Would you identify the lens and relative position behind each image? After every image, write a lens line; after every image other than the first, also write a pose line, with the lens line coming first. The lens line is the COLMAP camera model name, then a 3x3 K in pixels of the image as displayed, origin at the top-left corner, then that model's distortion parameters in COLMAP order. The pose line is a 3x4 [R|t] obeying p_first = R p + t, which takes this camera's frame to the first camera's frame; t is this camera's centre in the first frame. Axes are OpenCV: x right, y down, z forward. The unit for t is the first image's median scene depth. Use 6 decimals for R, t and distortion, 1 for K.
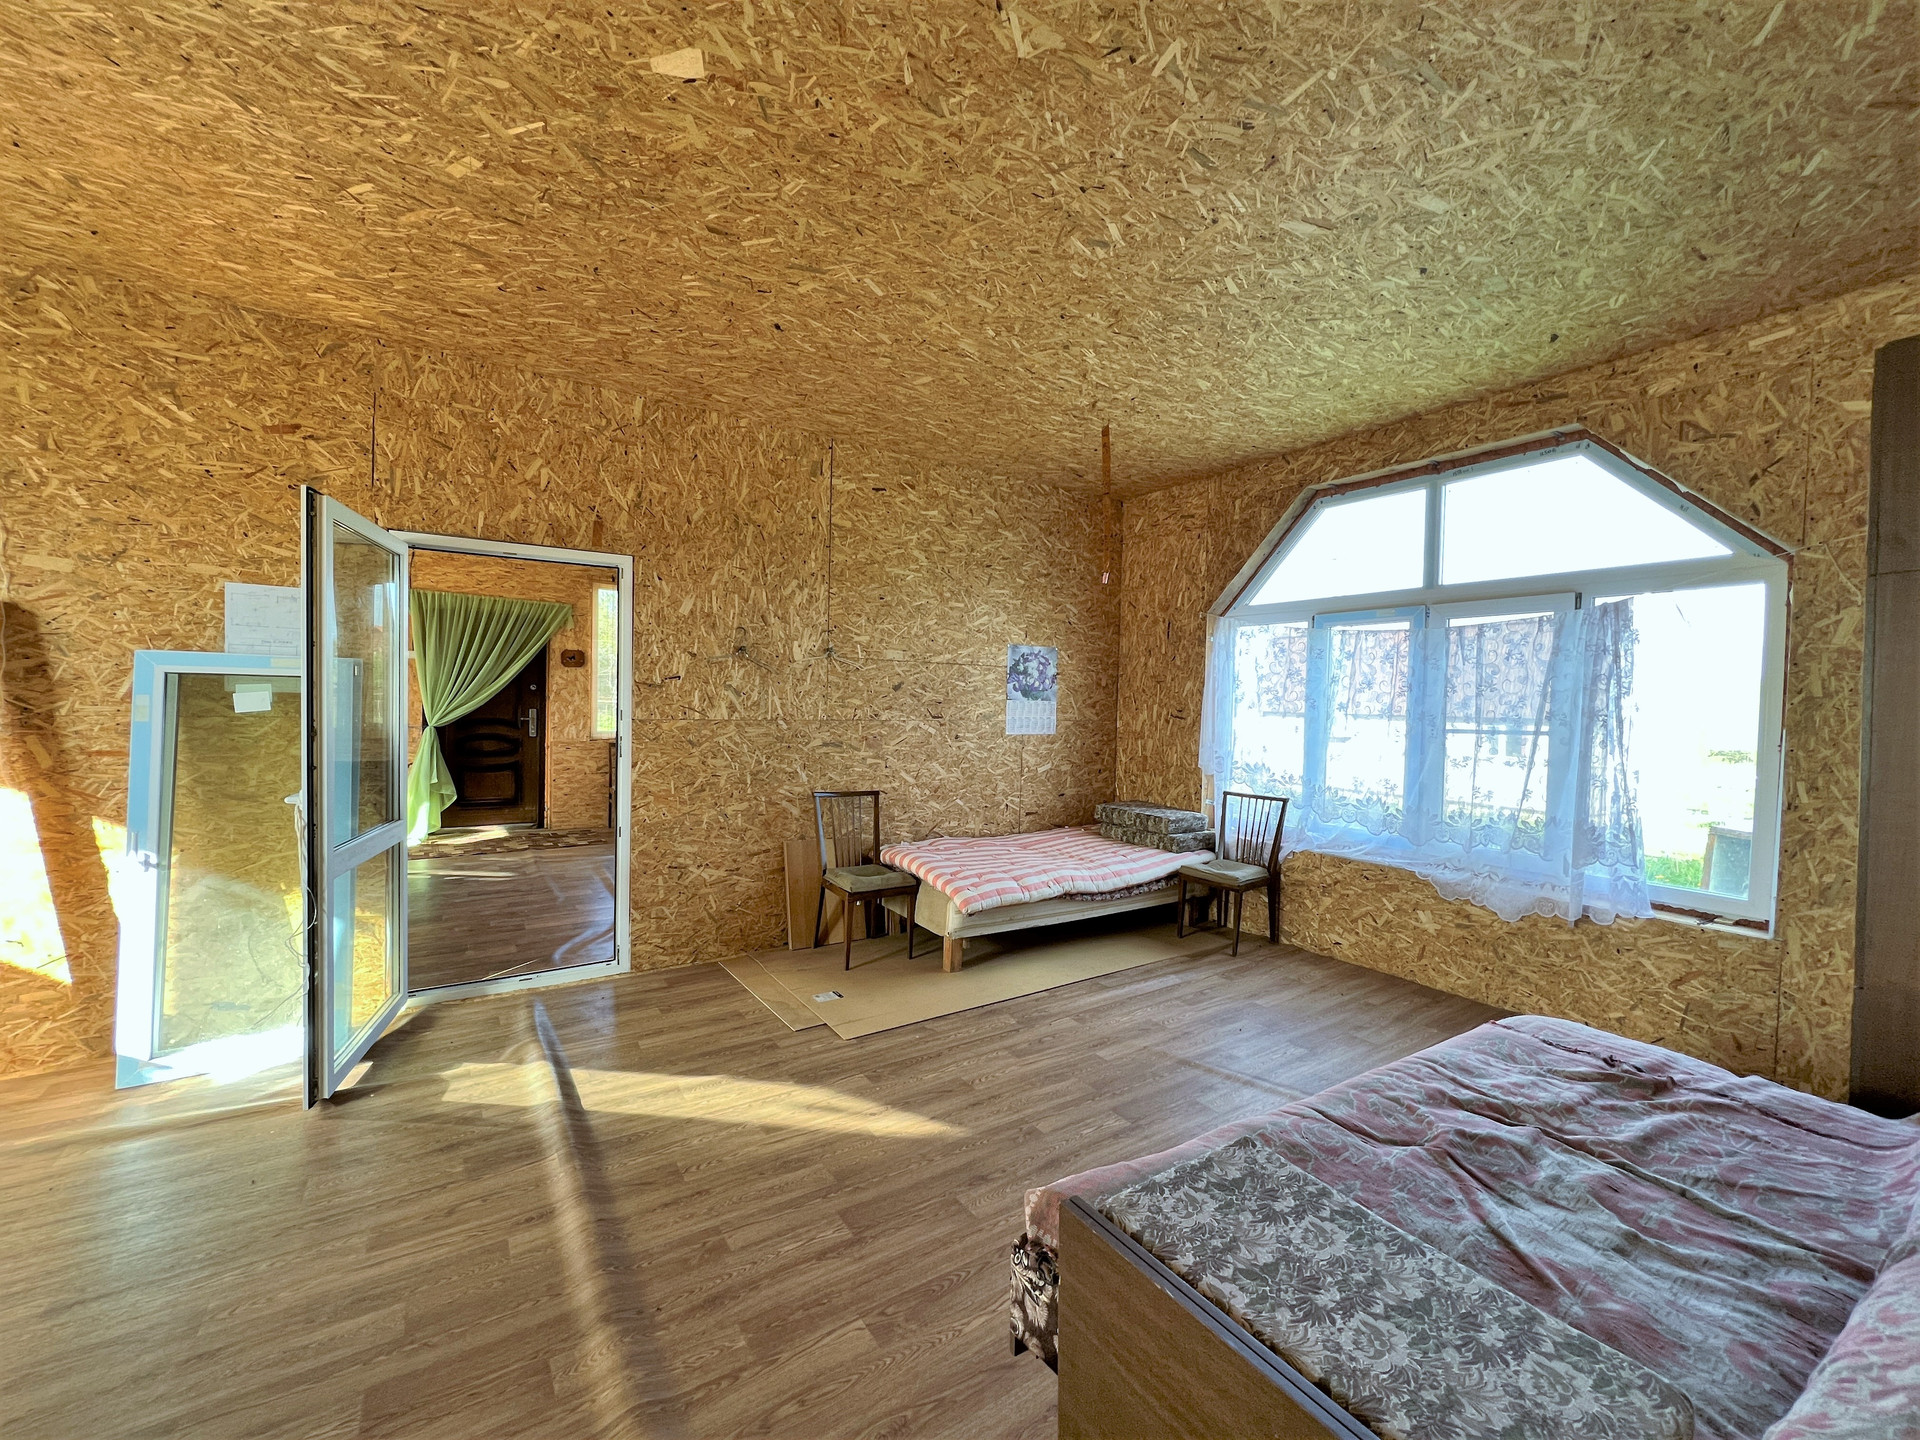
lens RADIAL K [[765.7, 0, 955.3], [0, 765.7, 721.3], [0, 0, 1]] dist [0.000524, -0.000492]
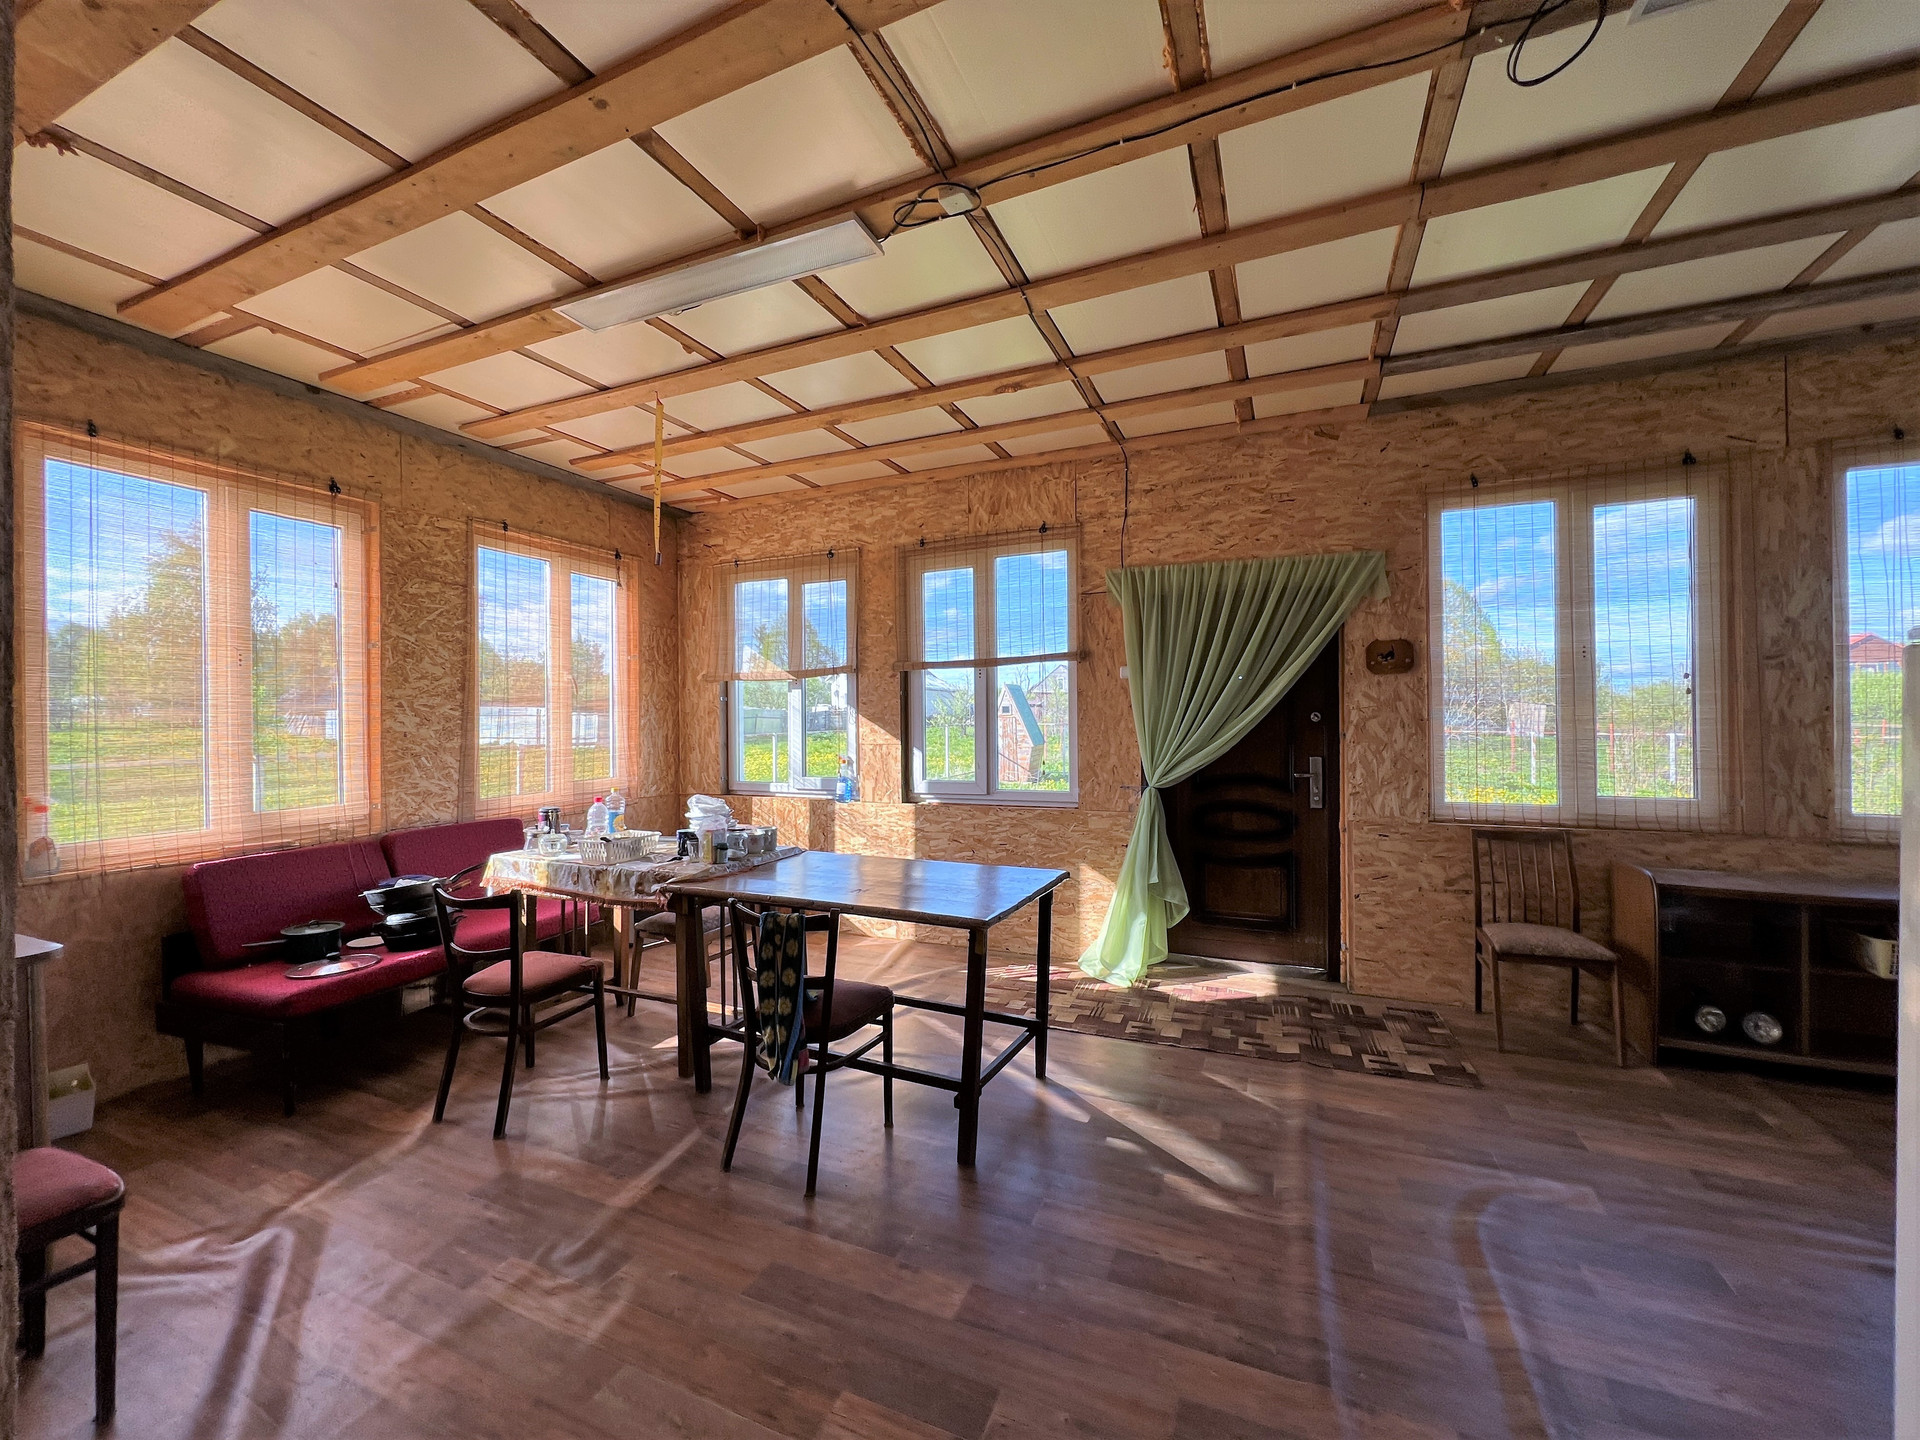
lens RADIAL K [[765.7, 0, 955.4], [0, 765.7, 724.1], [0, 0, 1]] dist [0.000524, -0.000492]
pose [[0.544959, -0.025509, -0.838074, -0.248764], [0.004306, 0.999609, -0.027626, -0.026728], [0.838452, 0.011446, 0.544856, 0.517037]]
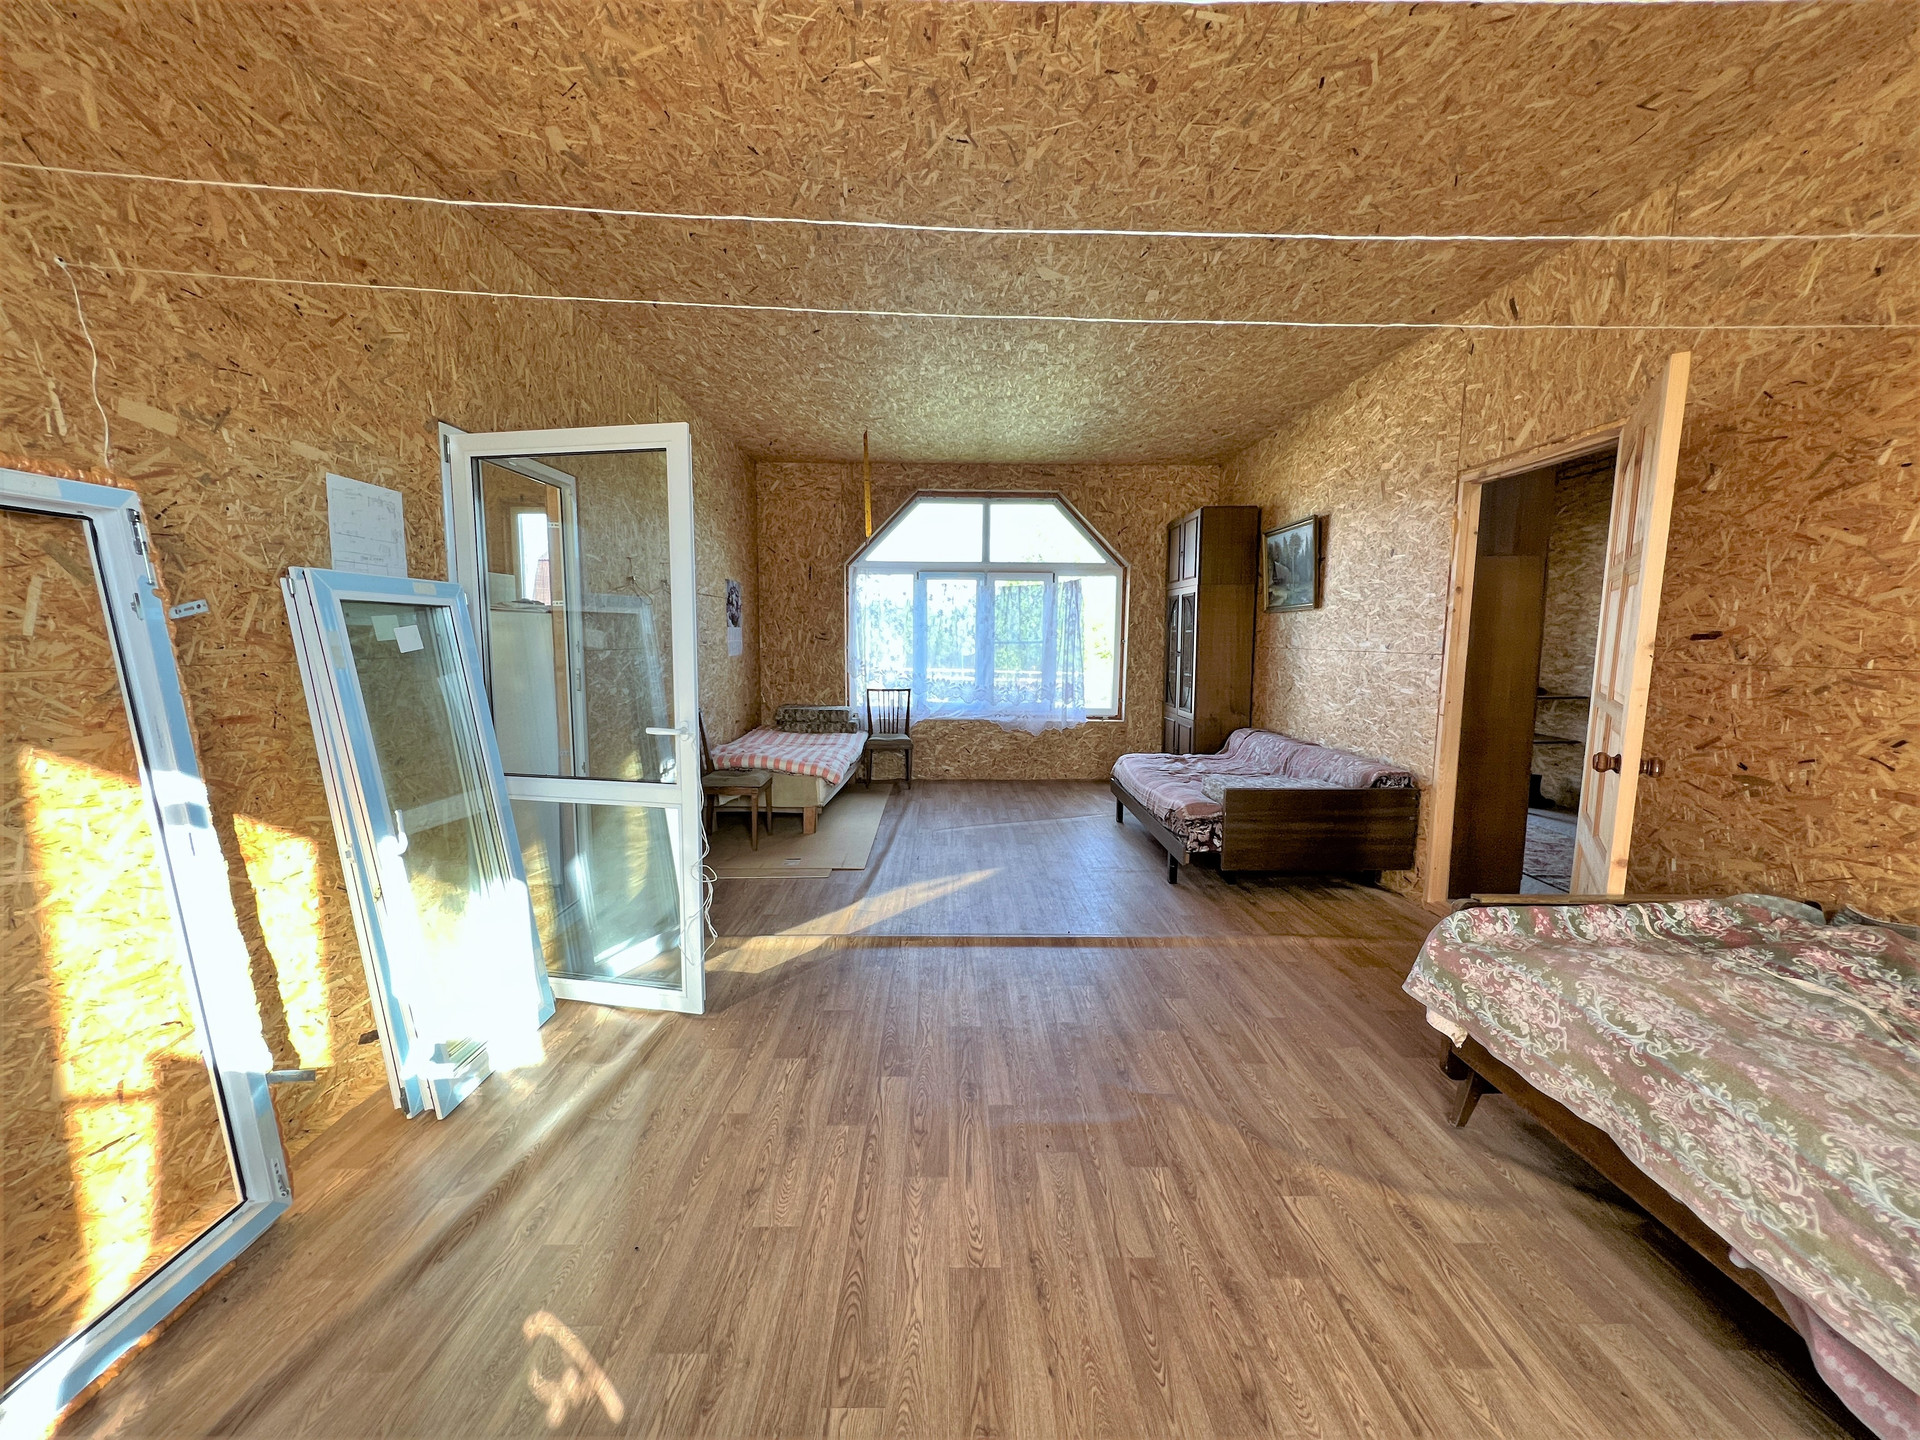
lens RADIAL K [[765.7, 0, 959.7], [0, 765.7, 724.1], [0, 0, 1]] dist [0.000524, -0.000492]
pose [[0.535614, -0.113845, 0.836754, -1.123259], [0.025998, 0.992624, 0.118411, -0.014800], [-0.844063, -0.041669, 0.534623, 0.091790]]
